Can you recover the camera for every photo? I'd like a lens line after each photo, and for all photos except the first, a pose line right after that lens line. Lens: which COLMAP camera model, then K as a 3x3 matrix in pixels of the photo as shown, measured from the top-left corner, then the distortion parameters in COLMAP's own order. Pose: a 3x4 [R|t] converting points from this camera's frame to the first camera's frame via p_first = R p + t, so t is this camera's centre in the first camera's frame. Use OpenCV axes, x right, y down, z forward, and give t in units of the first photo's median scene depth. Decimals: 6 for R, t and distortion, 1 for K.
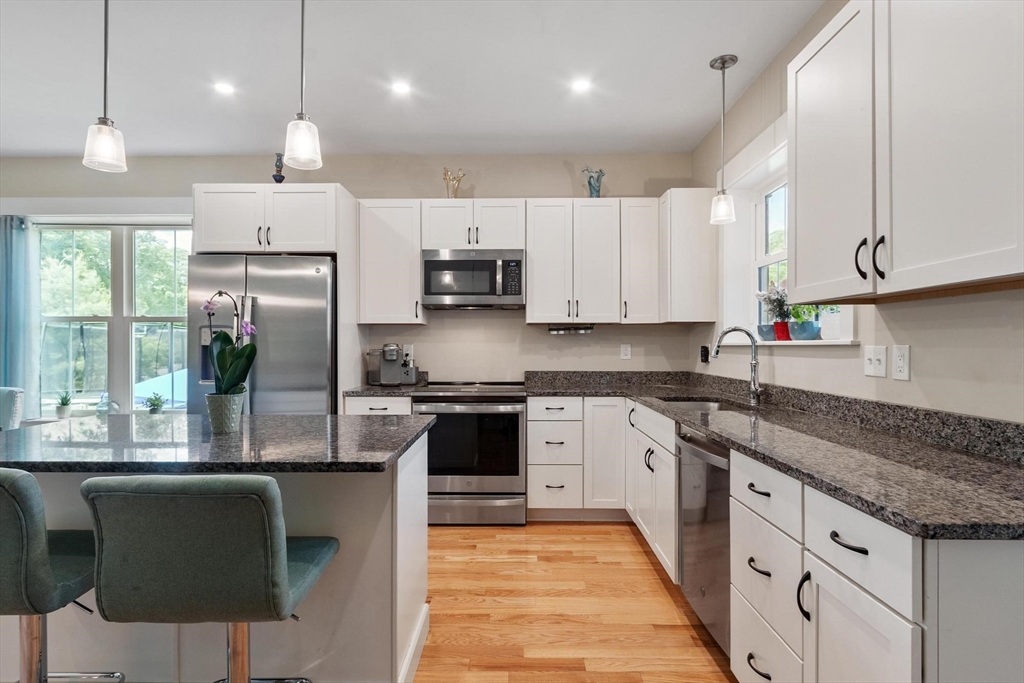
lens RADIAL K [[531.0, 0, 508.6], [0, 531.0, 345.4], [0, 0, 1]] dist [0.004040, -0.000147]
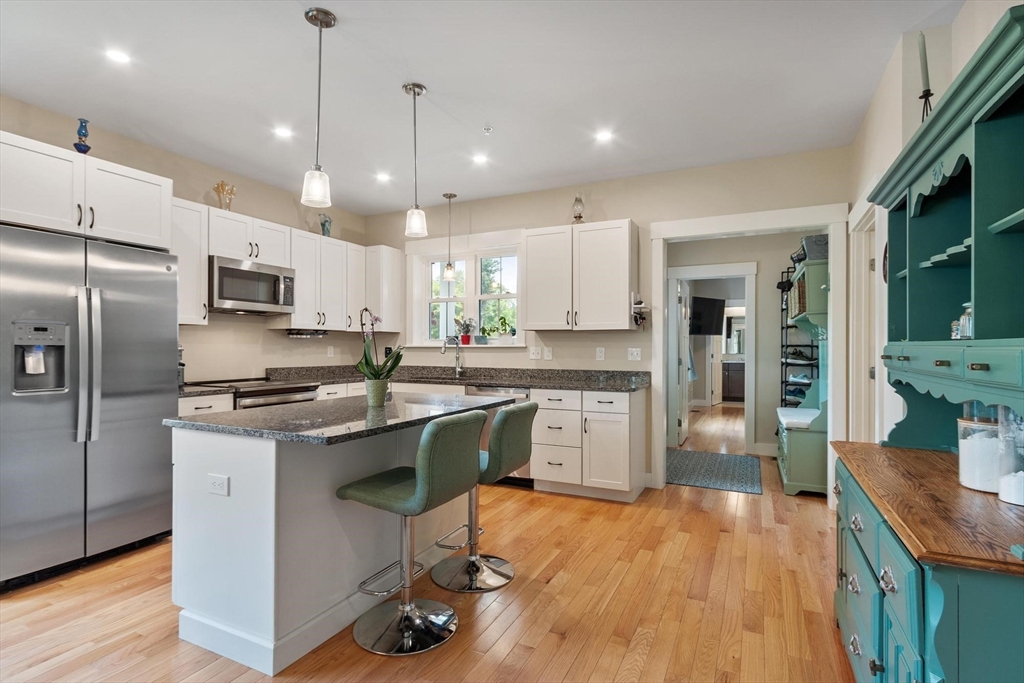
lens RADIAL K [[508.2, 0, 505.1], [0, 508.2, 348.5], [0, 0, 1]] dist [-0.000921, -0.000499]
pose [[0.429126, -0.000188, 0.903244, -0.836249], [-0.002579, 0.999996, 0.001433, 0.001585], [-0.903241, -0.002945, 0.429124, 0.044590]]
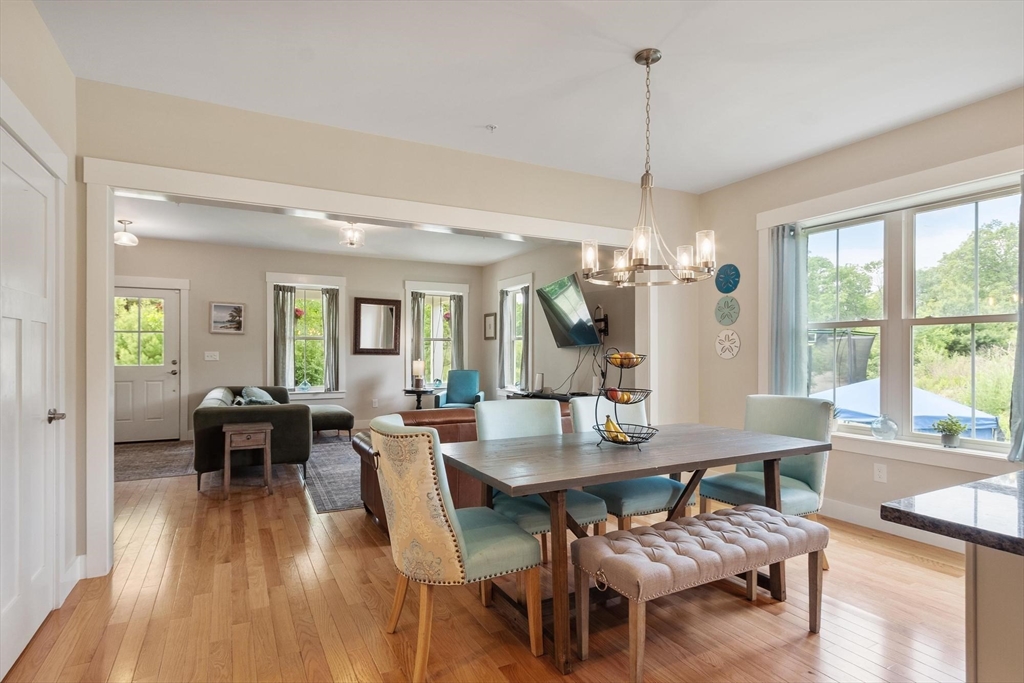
lens RADIAL K [[533.1, 0, 508.0], [0, 533.1, 350.6], [0, 0, 1]] dist [0.002952, 0.000199]
pose [[0.478881, -0.001751, -0.877878, -0.327823], [-0.002522, 0.999991, -0.003371, -0.001168], [0.877876, 0.003828, 0.478872, 0.065087]]
